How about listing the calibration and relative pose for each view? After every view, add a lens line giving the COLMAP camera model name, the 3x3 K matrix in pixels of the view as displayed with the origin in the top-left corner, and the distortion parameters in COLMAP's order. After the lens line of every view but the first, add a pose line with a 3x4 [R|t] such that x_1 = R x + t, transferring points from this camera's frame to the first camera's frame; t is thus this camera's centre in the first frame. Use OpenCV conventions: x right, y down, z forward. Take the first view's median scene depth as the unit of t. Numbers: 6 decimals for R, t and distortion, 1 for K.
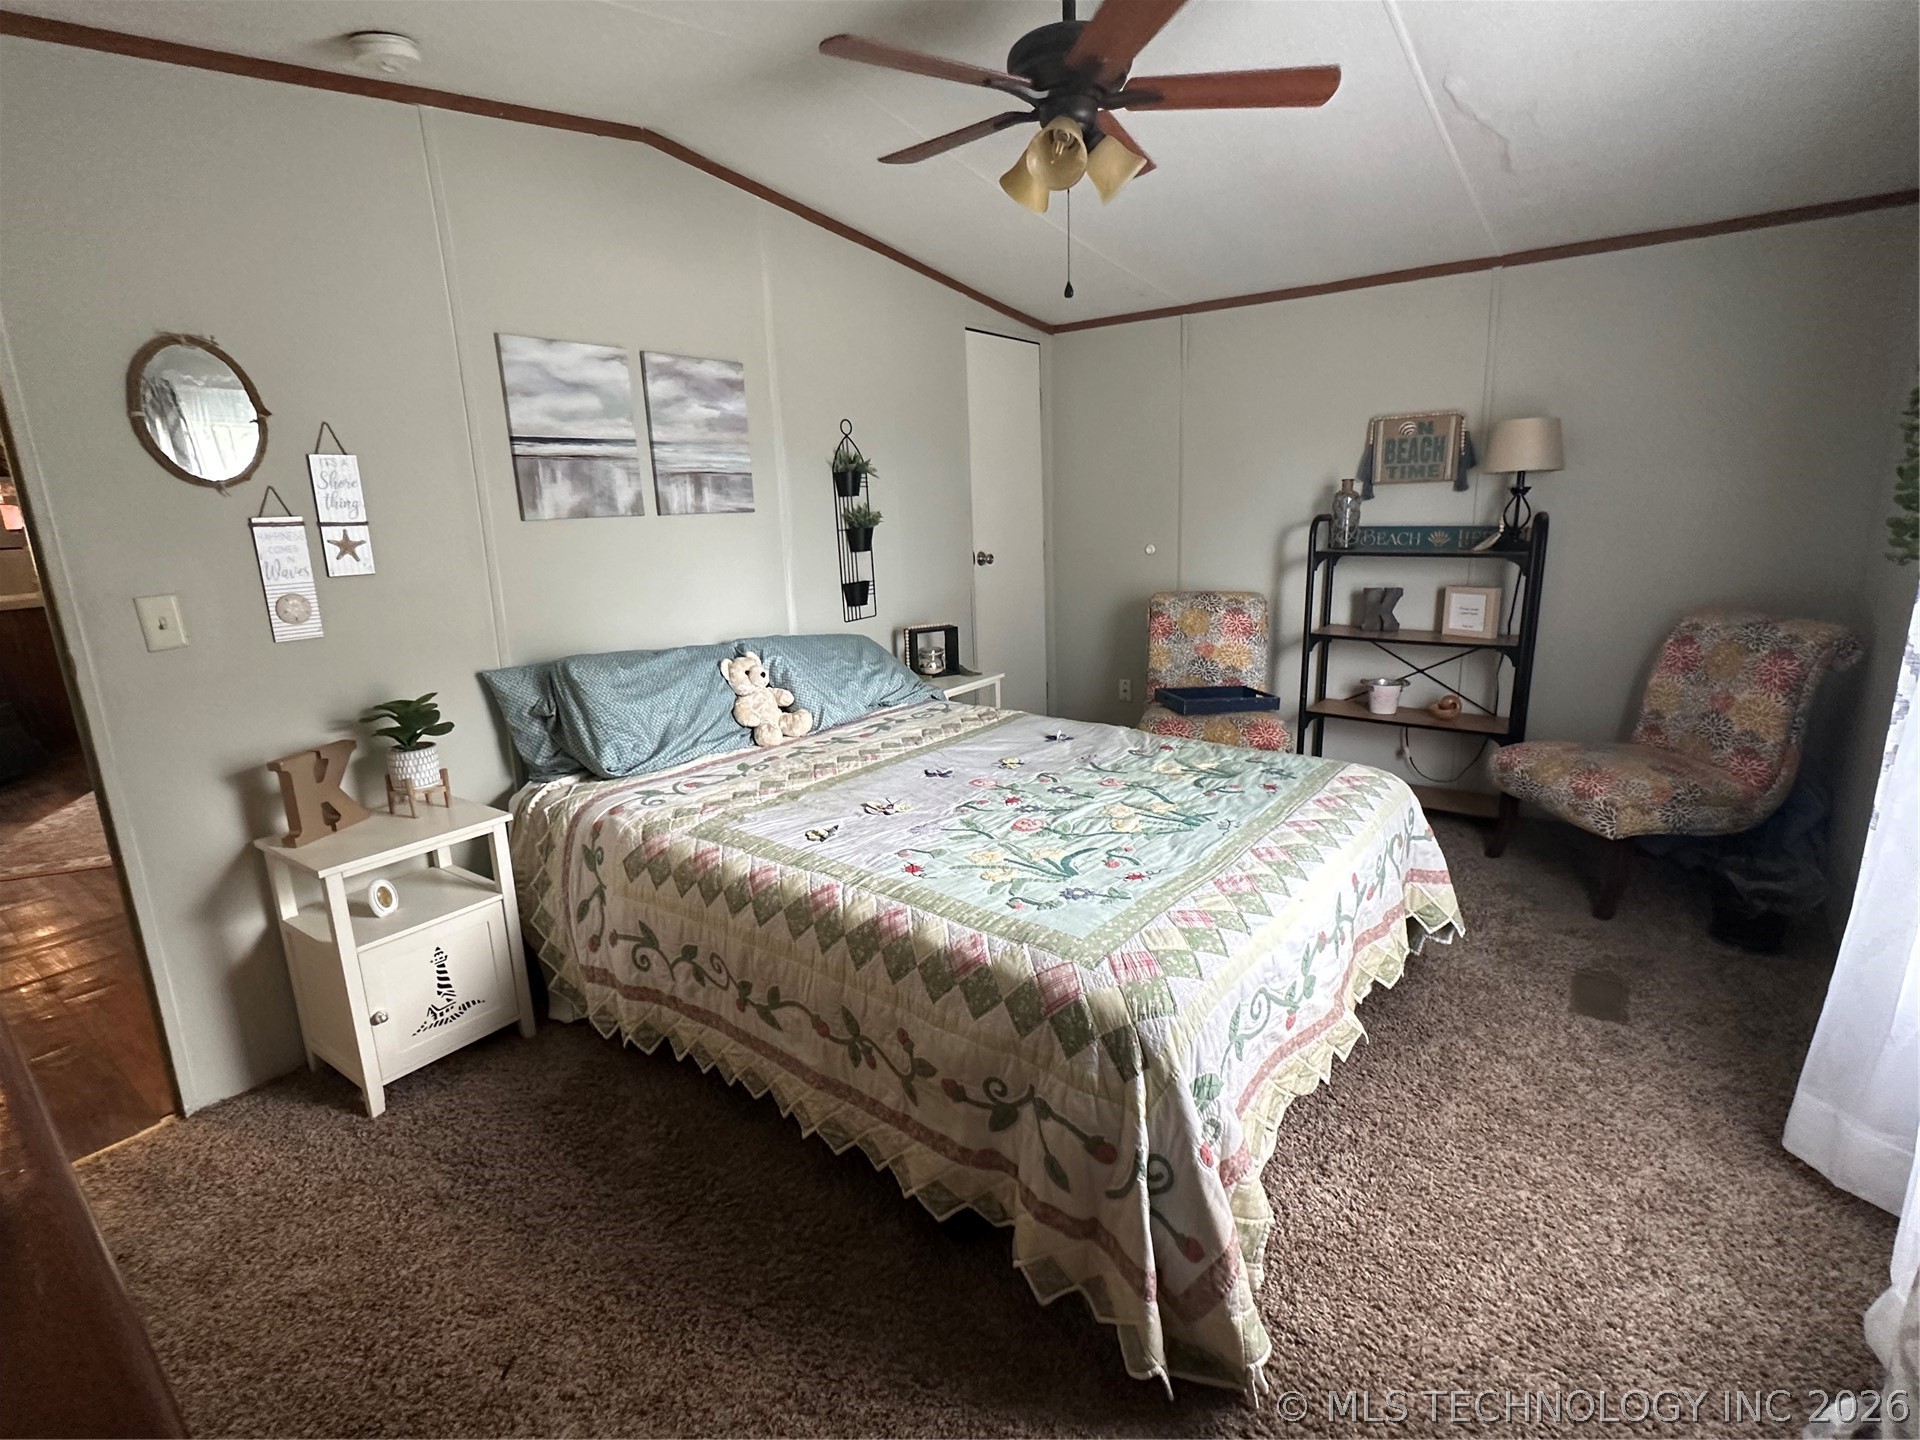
lens RADIAL K [[916.5, 0, 961.4], [0, 916.5, 714.6], [0, 0, 1]] dist [-0.002380, 0.000173]
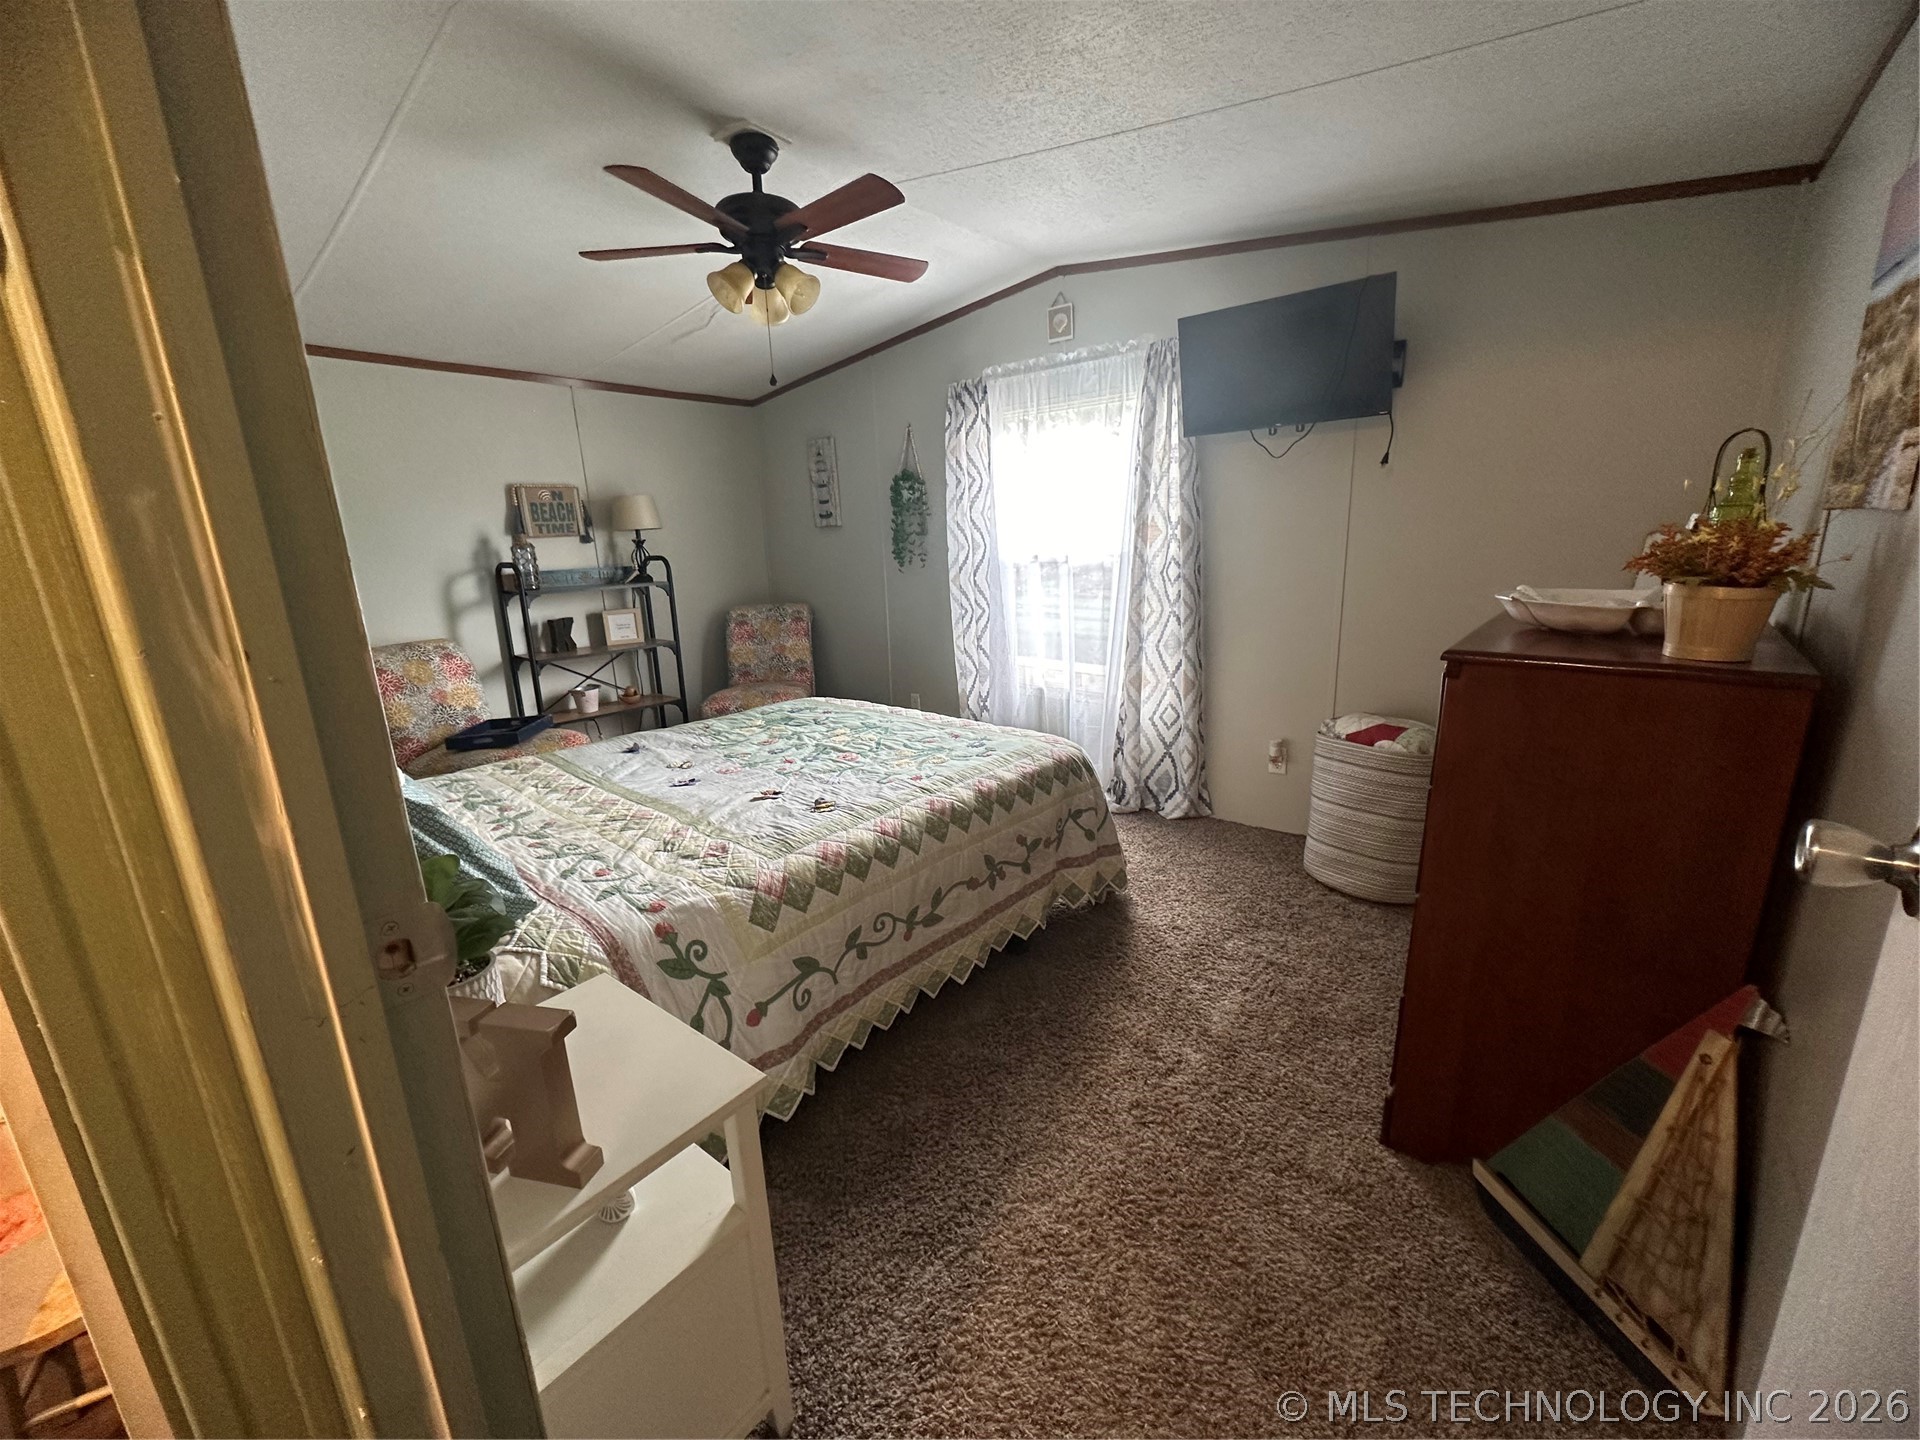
lens RADIAL K [[767.2, 0, 962.0], [0, 767.2, 718.4], [0, 0, 1]] dist [-0.002282, 0.000694]
pose [[0.049164, -0.209320, 0.976610, -0.838243], [0.257644, 0.947359, 0.190080, -0.092068], [-0.964988, 0.242273, 0.100506, 0.545434]]
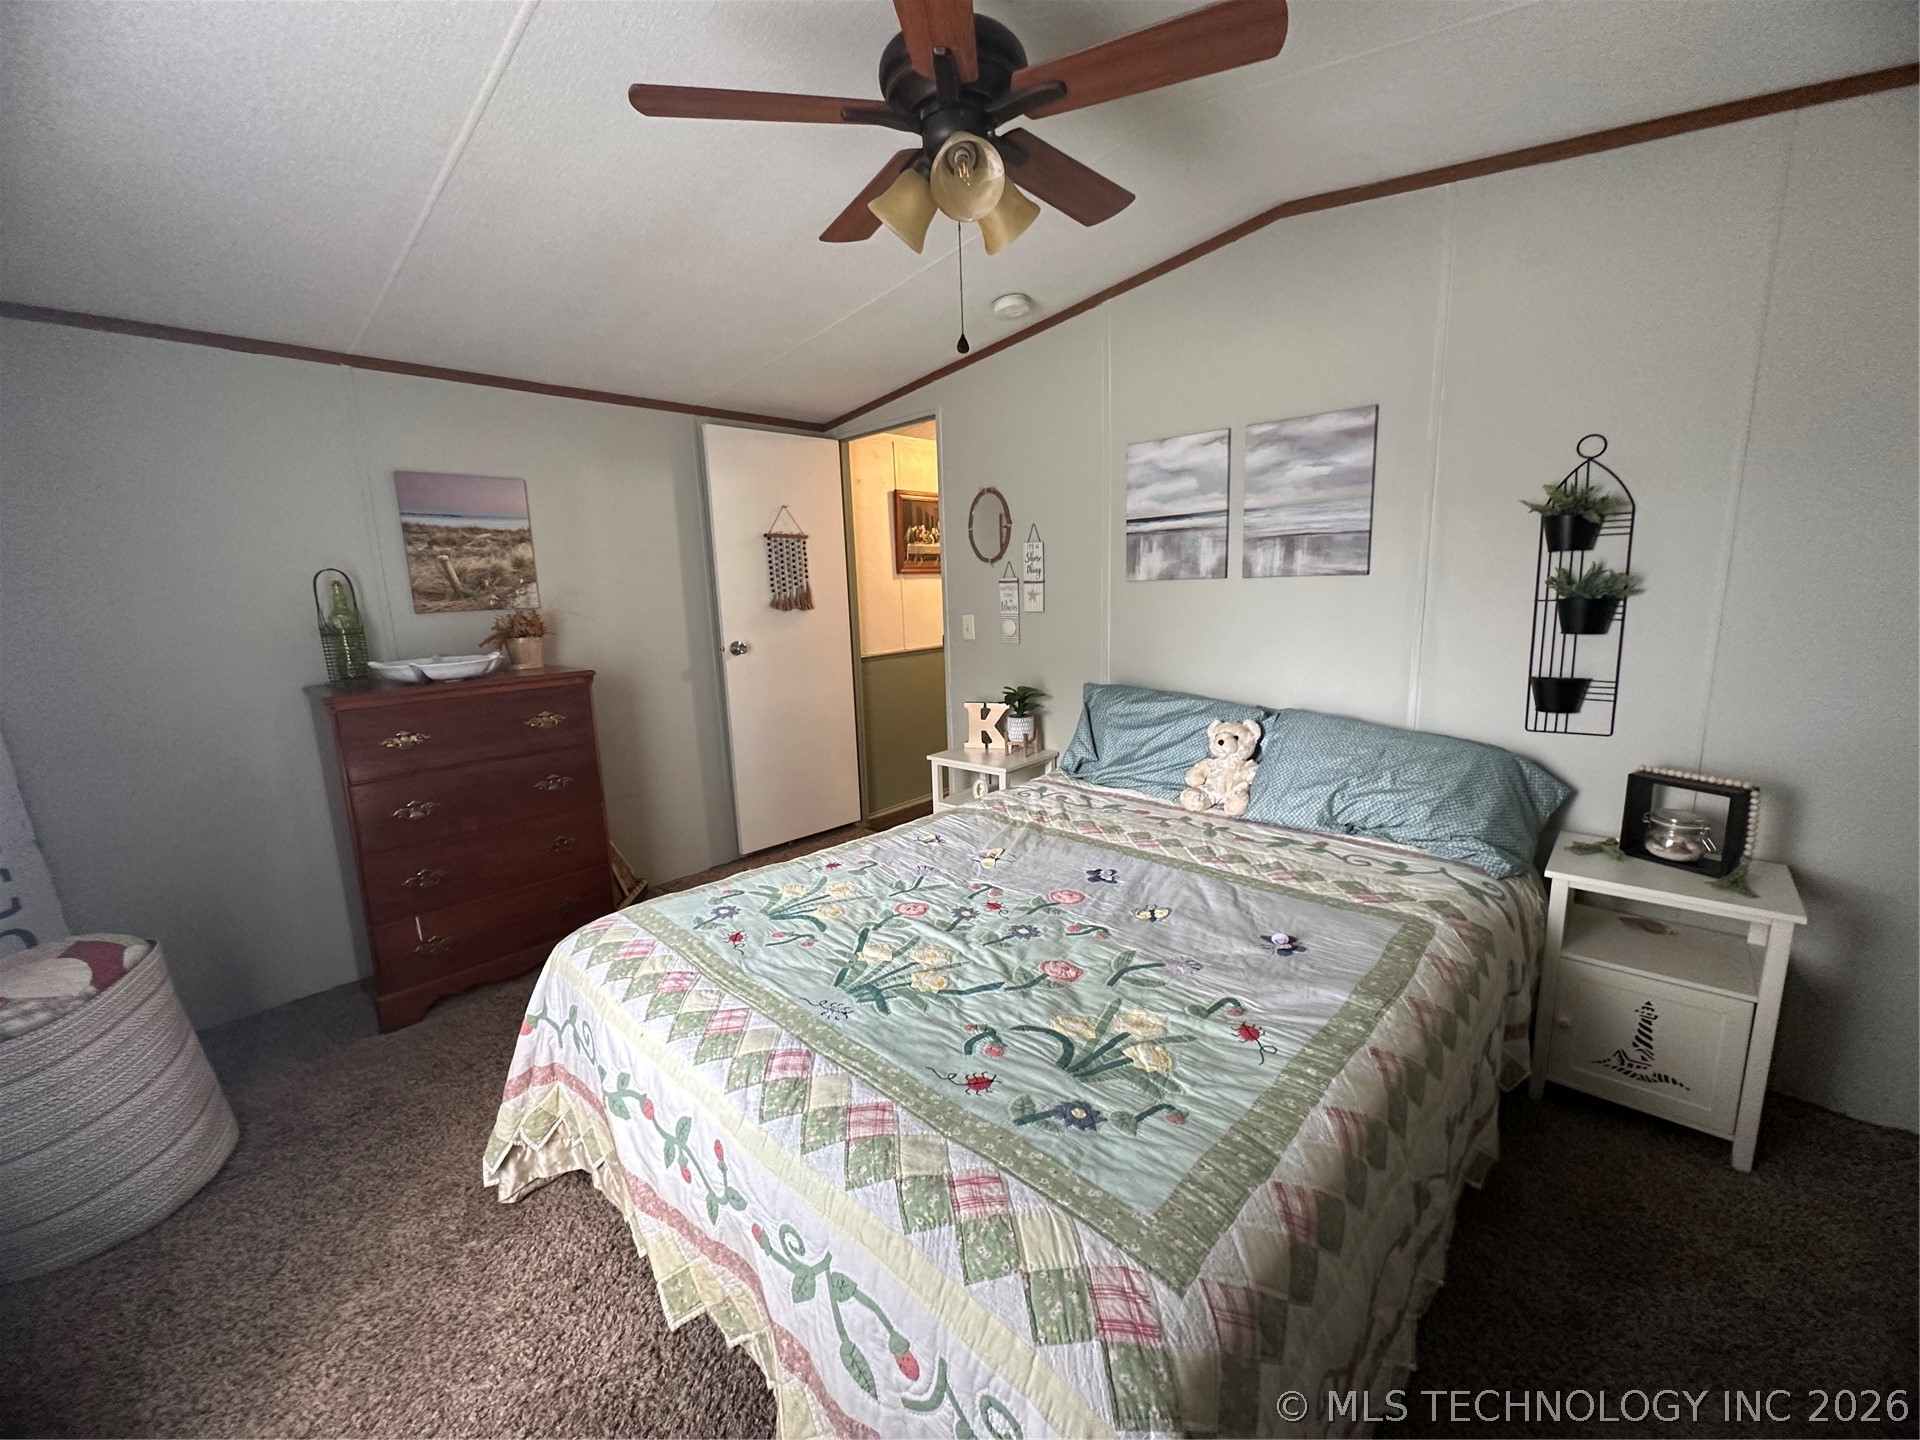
lens RADIAL K [[766.5, 0, 961.6], [0, 766.5, 718.7], [0, 0, 1]] dist [-0.004298, 0.000450]
pose [[-0.098559, 0.211462, -0.972404, 0.660001], [-0.188162, 0.955575, 0.226874, -0.219753], [0.977180, 0.205330, -0.054391, 0.830247]]
